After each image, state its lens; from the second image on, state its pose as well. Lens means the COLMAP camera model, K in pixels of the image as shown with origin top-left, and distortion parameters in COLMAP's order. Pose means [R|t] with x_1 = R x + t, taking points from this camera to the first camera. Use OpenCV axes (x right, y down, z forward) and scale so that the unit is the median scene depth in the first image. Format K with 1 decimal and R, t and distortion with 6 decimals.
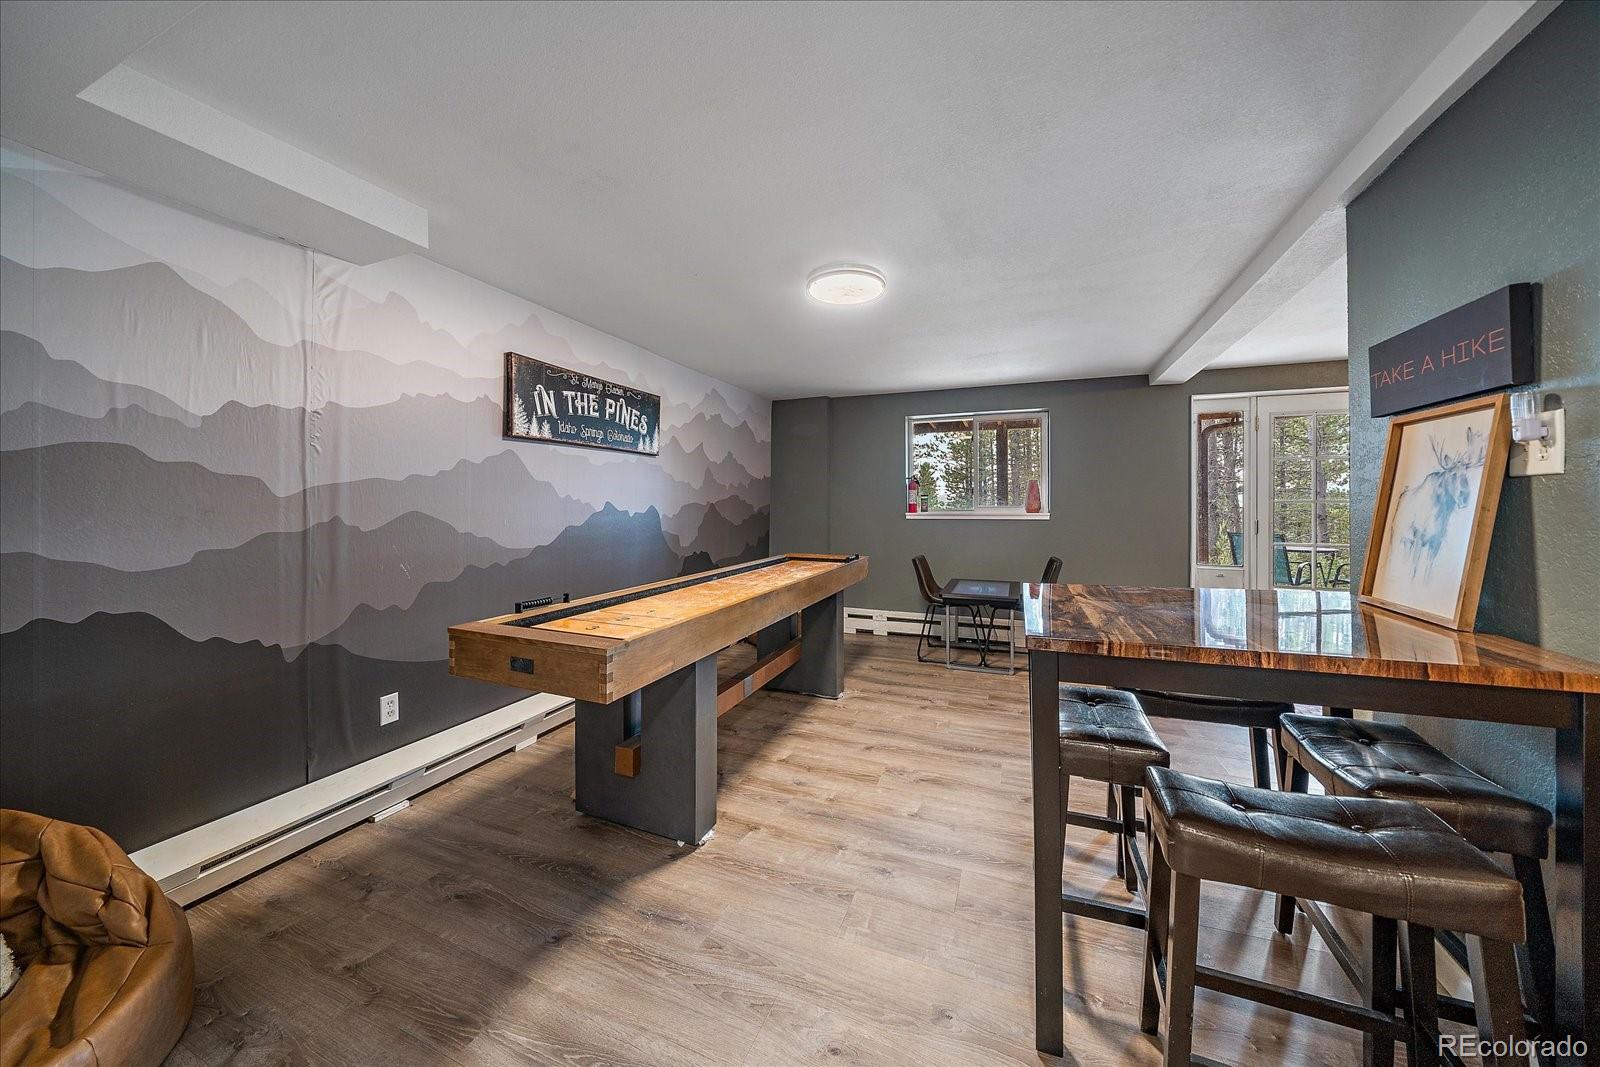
lens RADIAL K [[562.8, 0, 802.8], [0, 562.8, 506.6], [0, 0, 1]] dist [-0.000919, -0.000002]
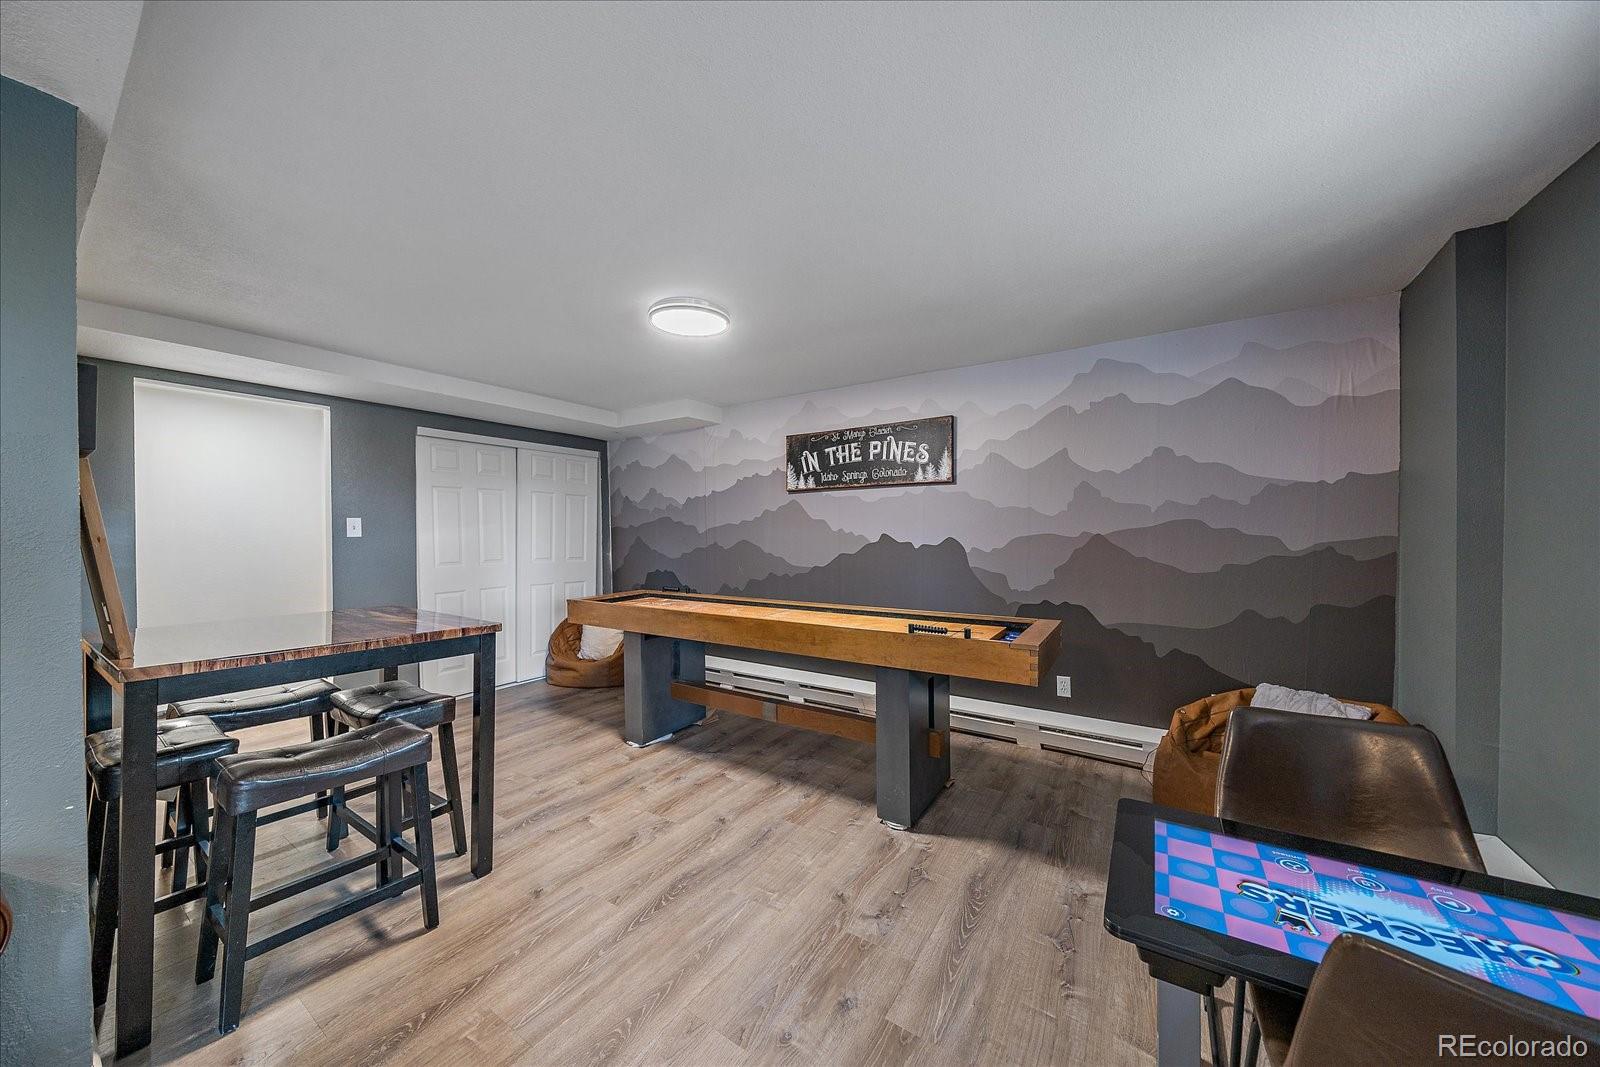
lens RADIAL K [[571.5, 0, 785.3], [0, 571.5, 540.1], [0, 0, 1]] dist [-0.006282, 0.000140]
pose [[-0.232772, 0.021321, -0.972298, 0.840943], [0.006420, 0.999772, 0.020387, -0.021779], [0.972510, -0.001497, -0.232856, 1.156506]]
